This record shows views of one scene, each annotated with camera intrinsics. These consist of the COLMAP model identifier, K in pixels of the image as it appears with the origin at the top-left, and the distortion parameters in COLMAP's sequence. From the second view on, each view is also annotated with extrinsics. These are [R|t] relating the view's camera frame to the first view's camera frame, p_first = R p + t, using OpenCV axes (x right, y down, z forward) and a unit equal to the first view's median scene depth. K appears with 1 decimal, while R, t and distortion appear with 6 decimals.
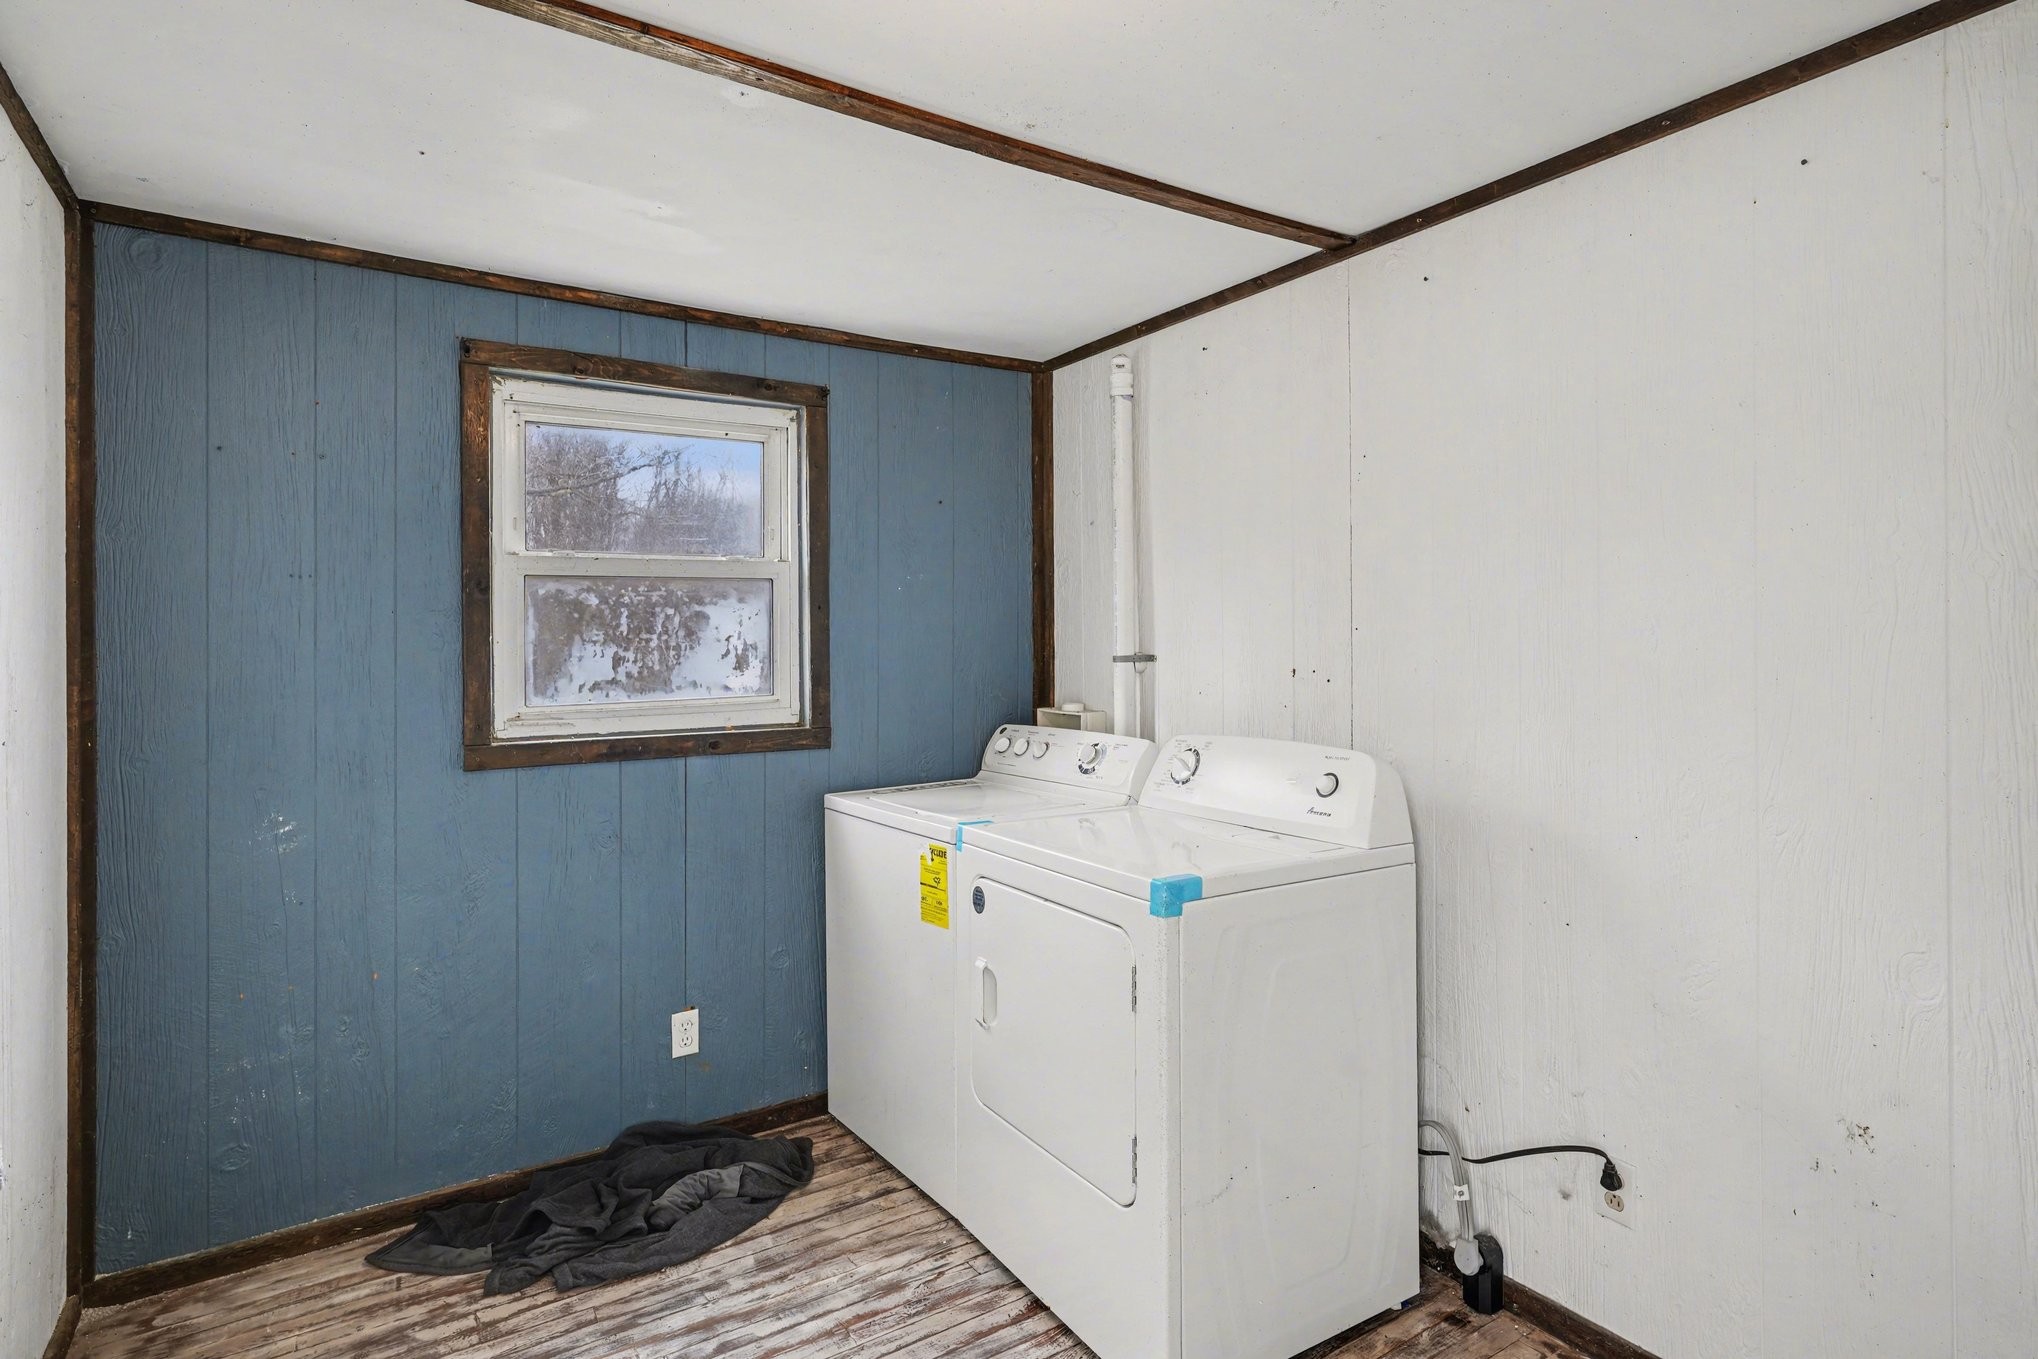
lens RADIAL K [[1056.7, 0, 1016.3], [0, 1056.7, 626.1], [0, 0, 1]] dist [0.001456, 0.000042]
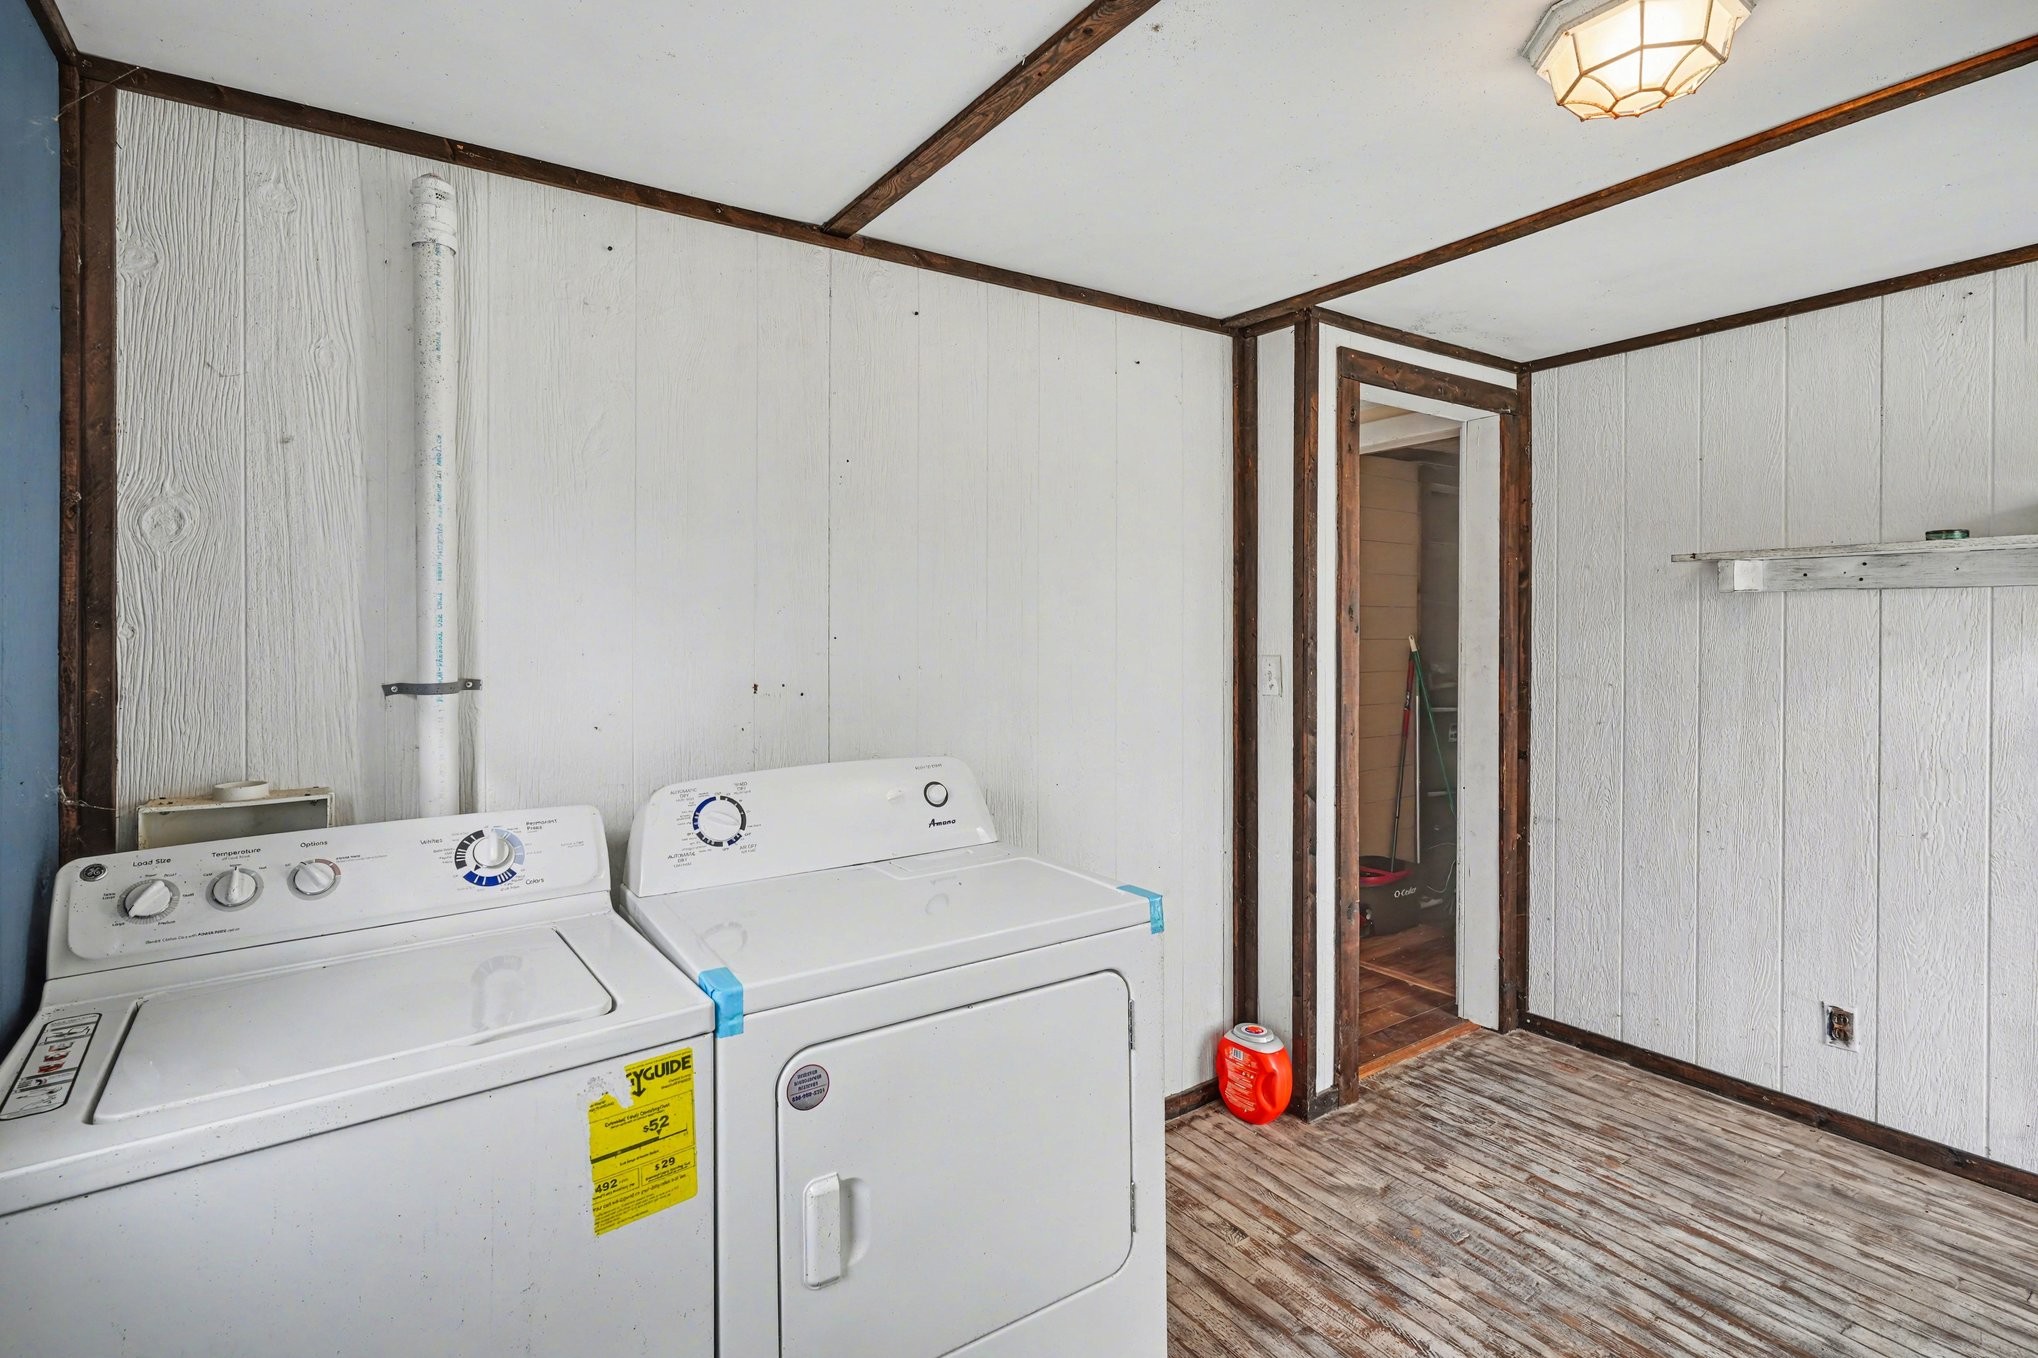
lens RADIAL K [[956.1, 0, 1028.1], [0, 956.1, 643.3], [0, 0, 1]] dist [-0.011535, 0.004849]
pose [[-0.012930, -0.005041, 0.999904, -0.534591], [-0.001127, 0.999987, 0.005027, 0.003039], [-0.999916, -0.001062, -0.012935, 0.814855]]
